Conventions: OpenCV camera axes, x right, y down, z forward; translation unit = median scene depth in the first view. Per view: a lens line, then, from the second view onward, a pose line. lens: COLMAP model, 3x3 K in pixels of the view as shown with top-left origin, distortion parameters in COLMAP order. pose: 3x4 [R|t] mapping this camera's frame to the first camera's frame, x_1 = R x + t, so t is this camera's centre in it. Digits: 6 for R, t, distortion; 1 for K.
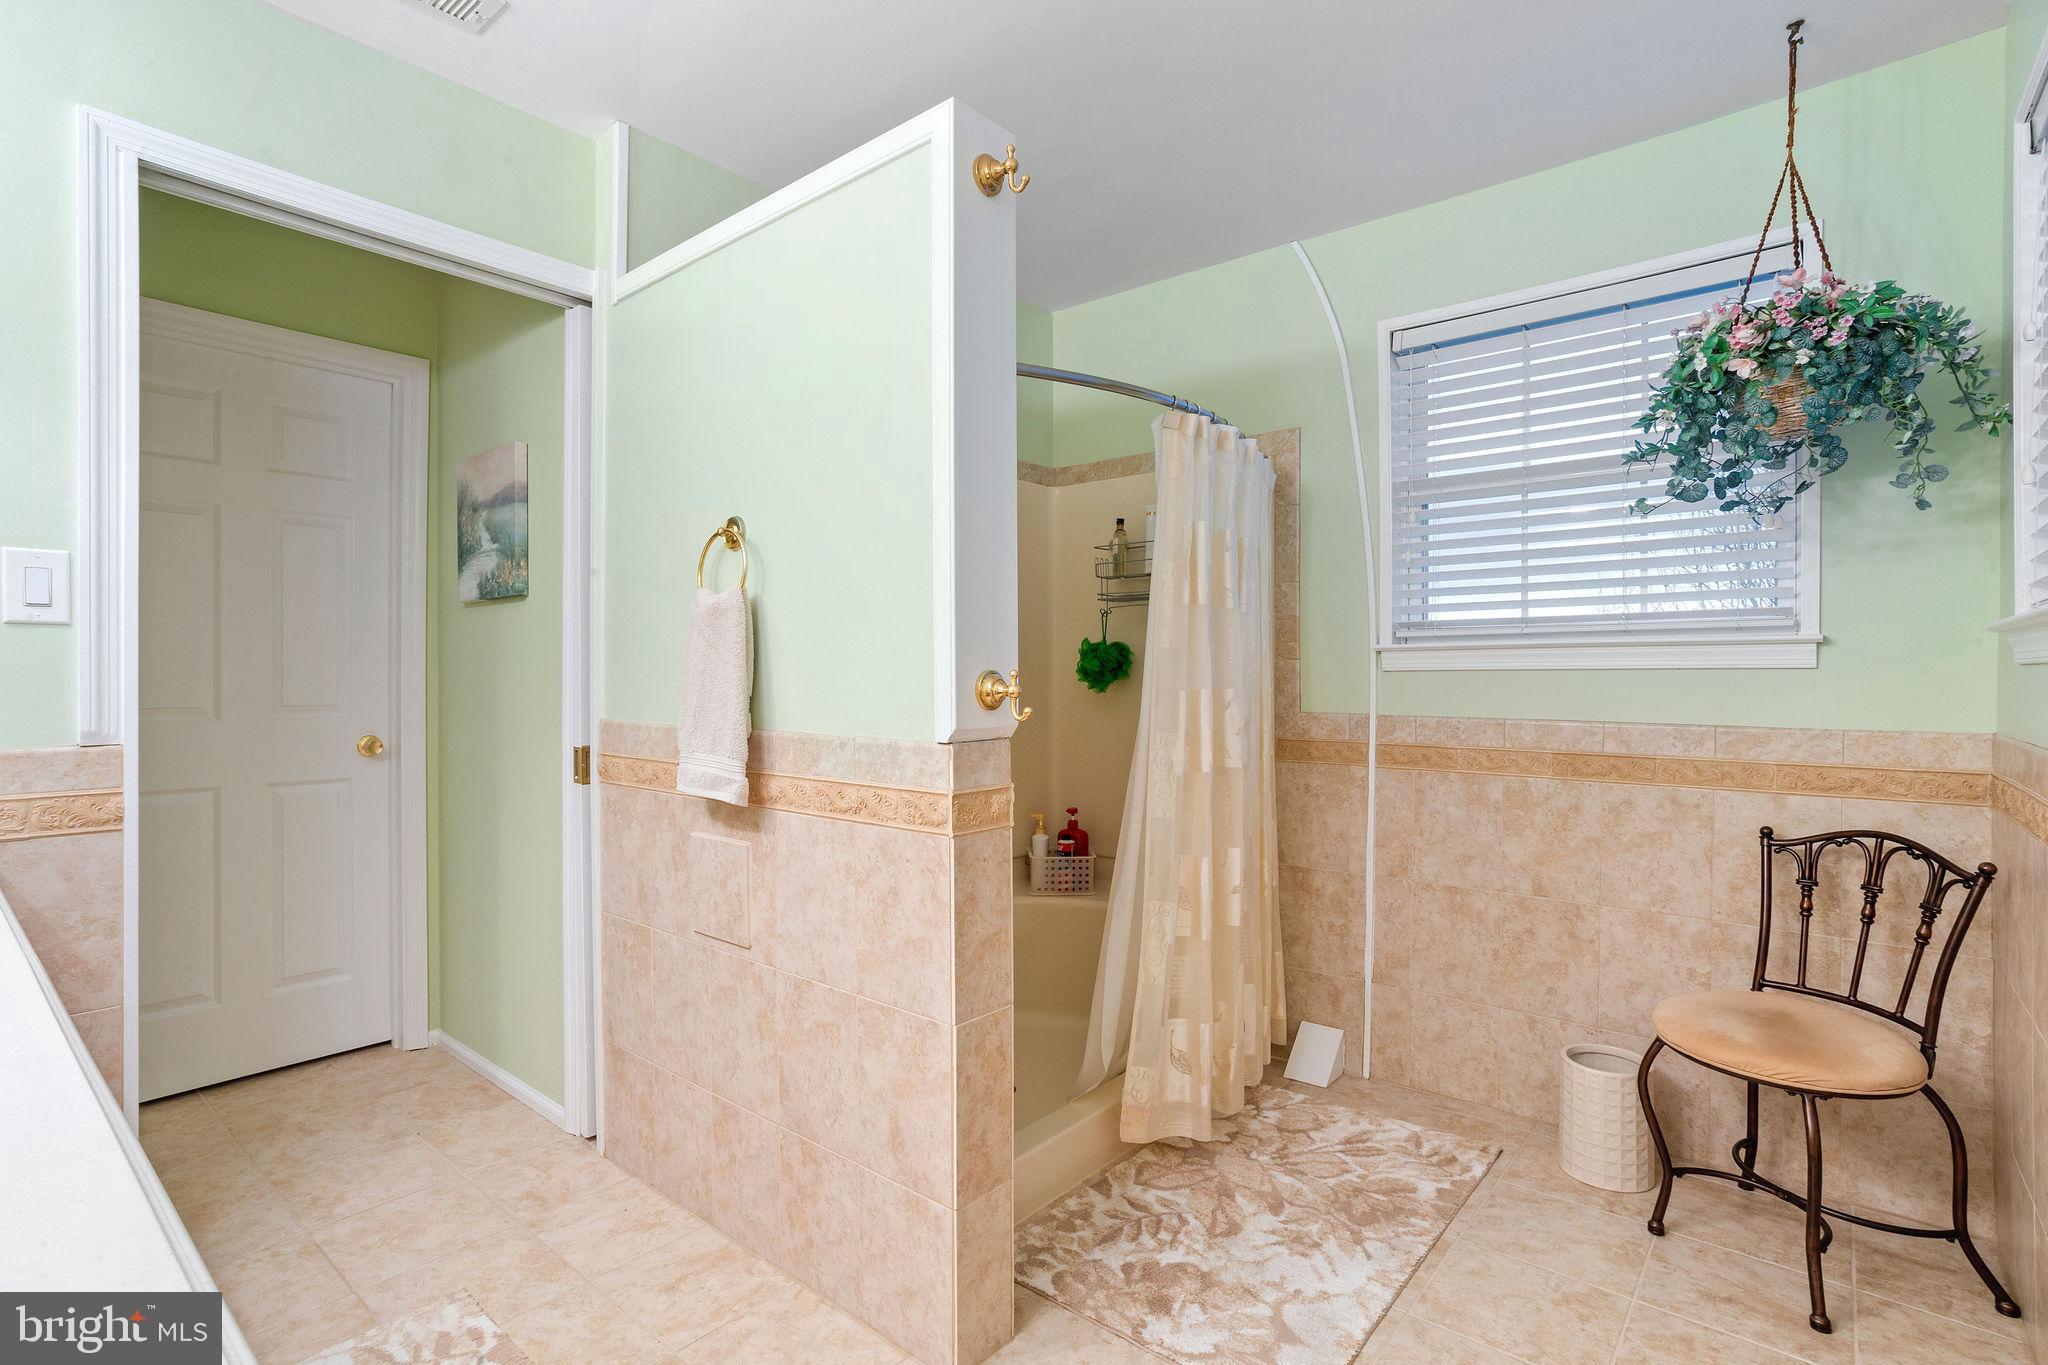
lens RADIAL K [[988.5, 0, 1014.4], [0, 988.5, 676.4], [0, 0, 1]] dist [-0.020665, 0.015634]
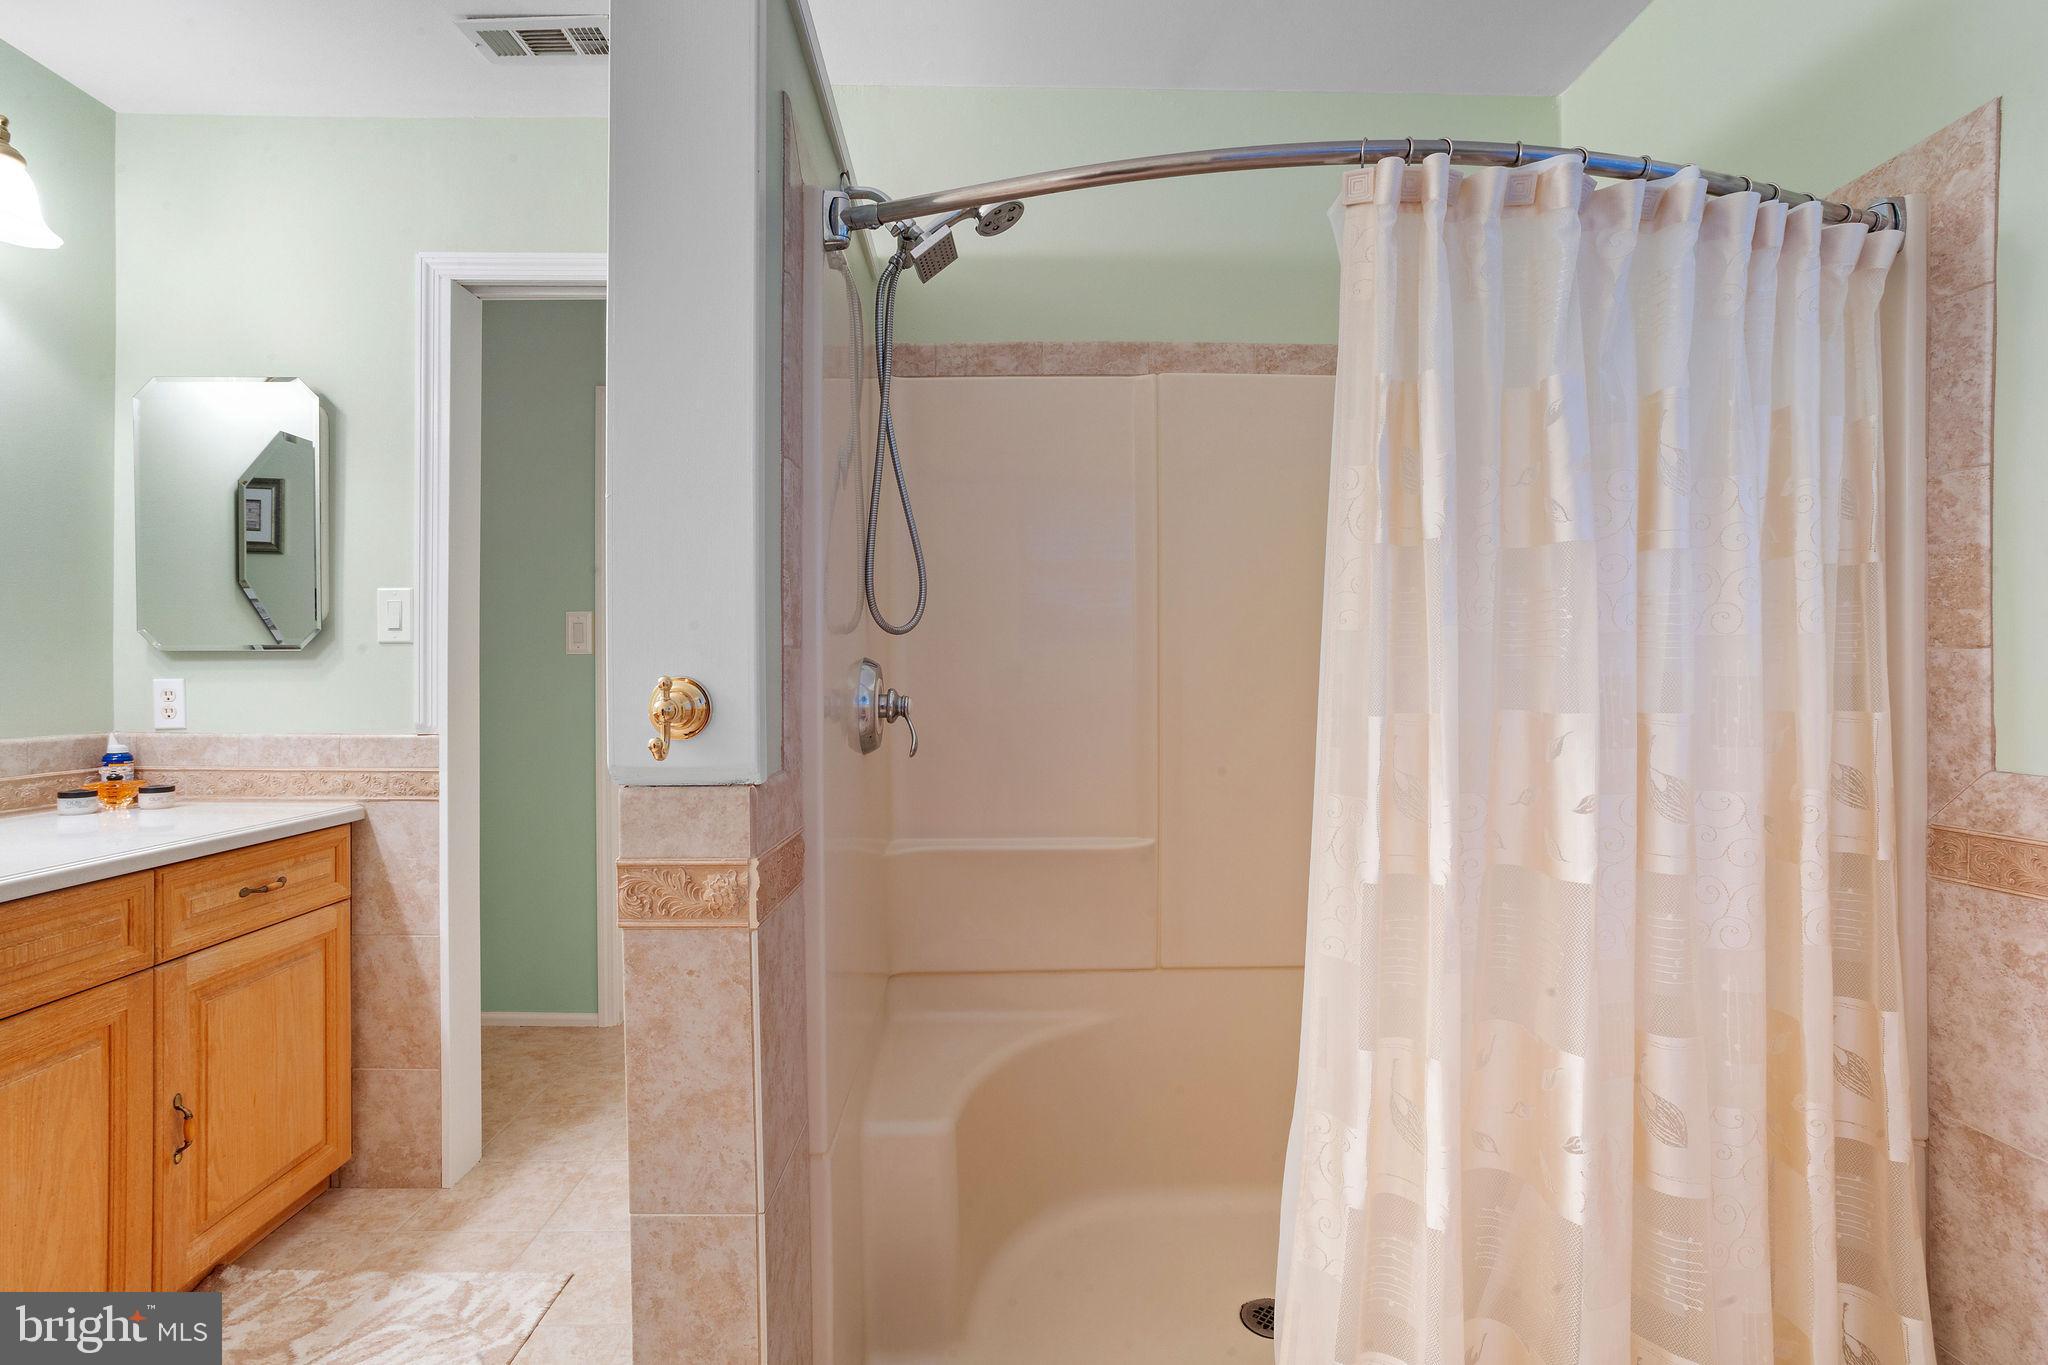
lens RADIAL K [[988.5, 0, 1018.0], [0, 988.5, 675.5], [0, 0, 1]] dist [-0.020665, 0.015634]
pose [[0.664800, -0.001716, -0.747020, 0.573726], [-0.001617, 0.999992, -0.003736, -0.005012], [0.747020, 0.003691, 0.664791, 0.713854]]
